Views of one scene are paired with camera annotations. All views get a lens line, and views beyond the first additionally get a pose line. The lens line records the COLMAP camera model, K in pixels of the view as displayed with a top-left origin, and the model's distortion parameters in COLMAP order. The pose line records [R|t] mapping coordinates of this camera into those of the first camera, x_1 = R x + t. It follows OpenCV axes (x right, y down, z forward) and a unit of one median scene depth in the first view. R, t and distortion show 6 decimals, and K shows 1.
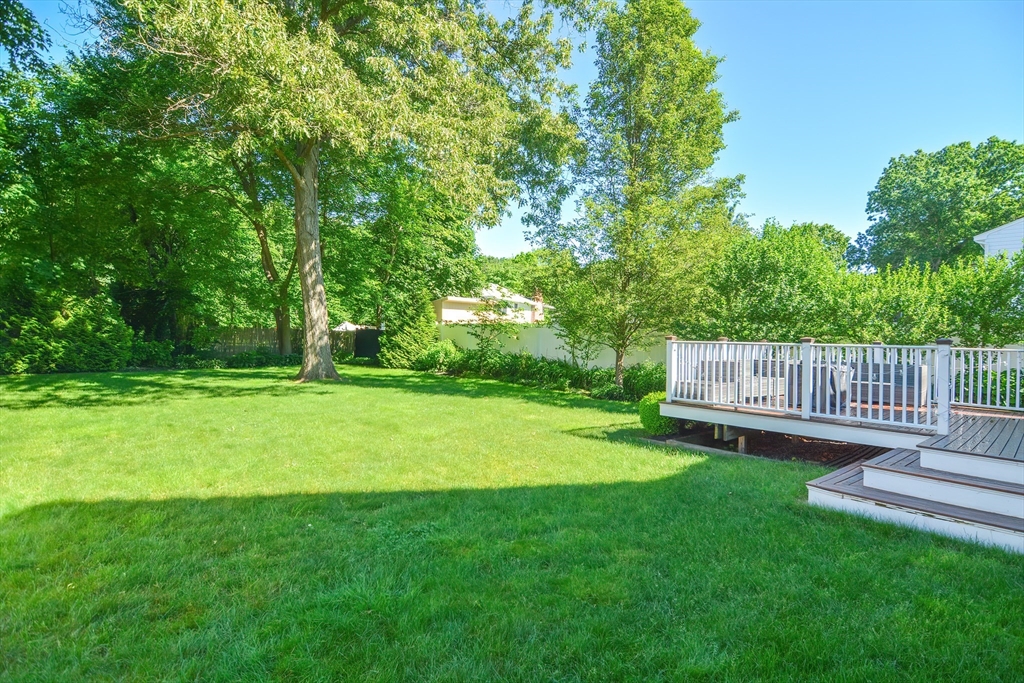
lens RADIAL K [[488.8, 0, 523.9], [0, 488.8, 331.4], [0, 0, 1]] dist [-0.001874, -0.008868]
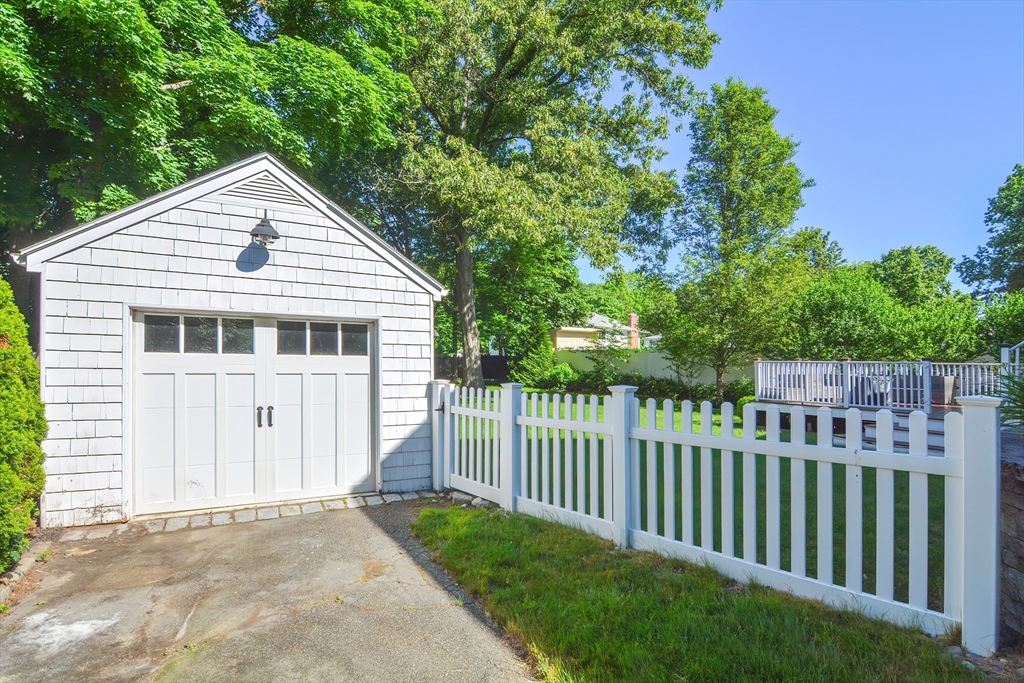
lens RADIAL K [[488.8, 0, 506.6], [0, 488.8, 335.0], [0, 0, 1]] dist [-0.001874, -0.008868]
pose [[0.978553, -0.021565, -0.204865, -0.083893], [0.013054, 0.998998, -0.042807, -0.003807], [0.205583, 0.039214, 0.977854, -0.364023]]
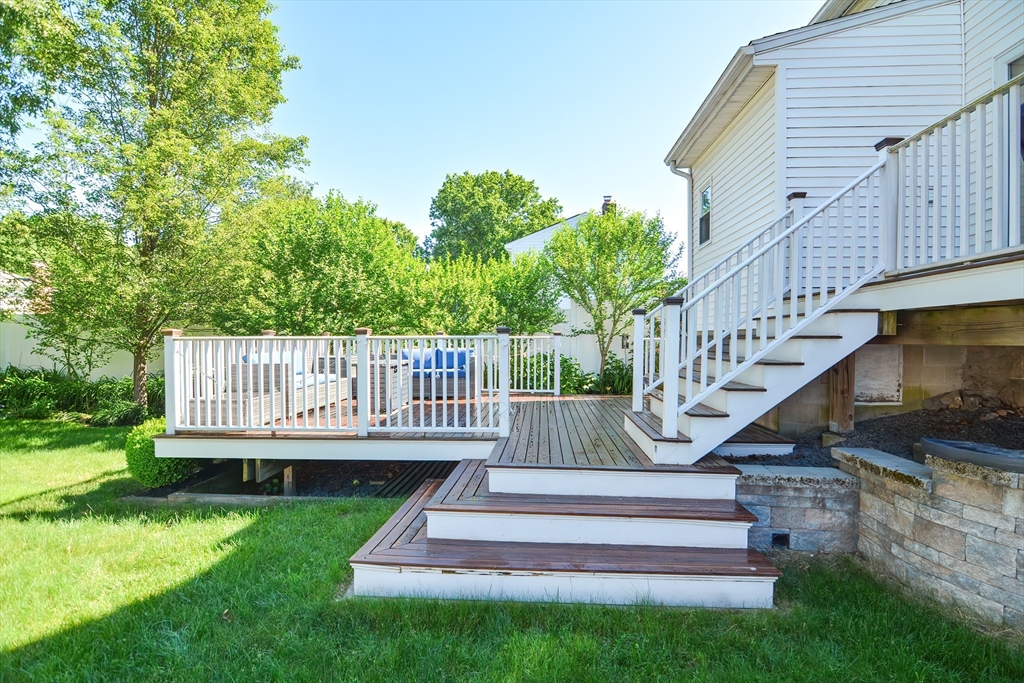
lens RADIAL K [[488.8, 0, 504.0], [0, 488.8, 351.6], [0, 0, 1]] dist [-0.001874, -0.008868]
pose [[0.726473, -0.047249, 0.685568, 0.099693], [0.009595, 0.998234, 0.058630, 0.002535], [-0.687128, -0.036015, 0.725643, 0.136521]]
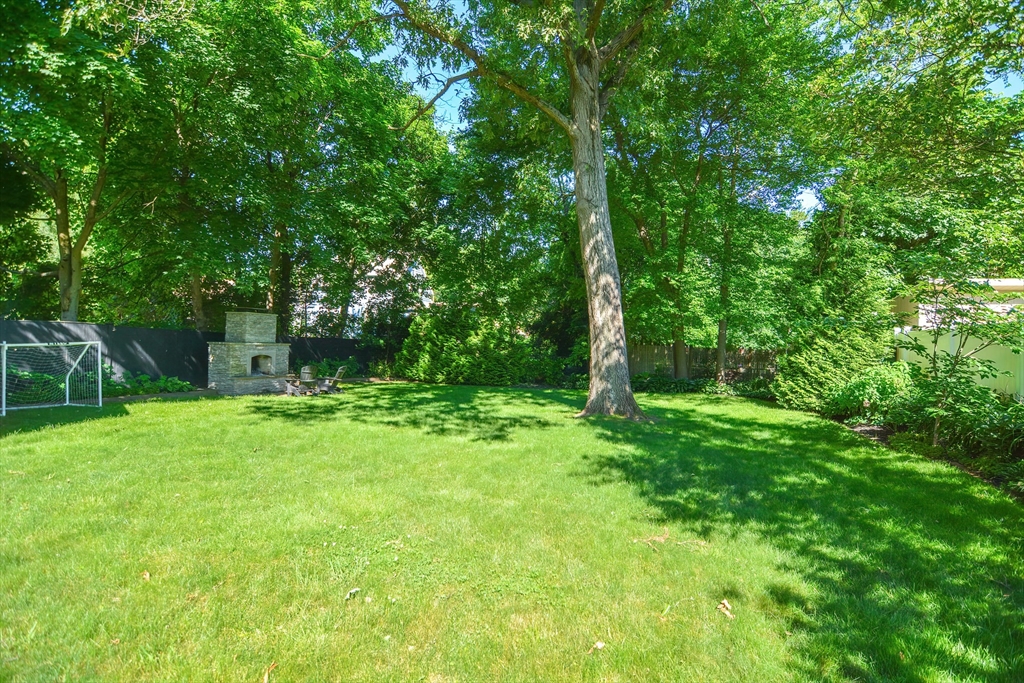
lens RADIAL K [[488.8, 0, 514.8], [0, 488.8, 349.2], [0, 0, 1]] dist [-0.001874, -0.008868]
pose [[0.494984, -0.007003, -0.868874, 0.136946], [-0.004866, 0.999930, -0.010831, 0.020358], [0.868888, 0.009589, 0.494915, 0.749735]]
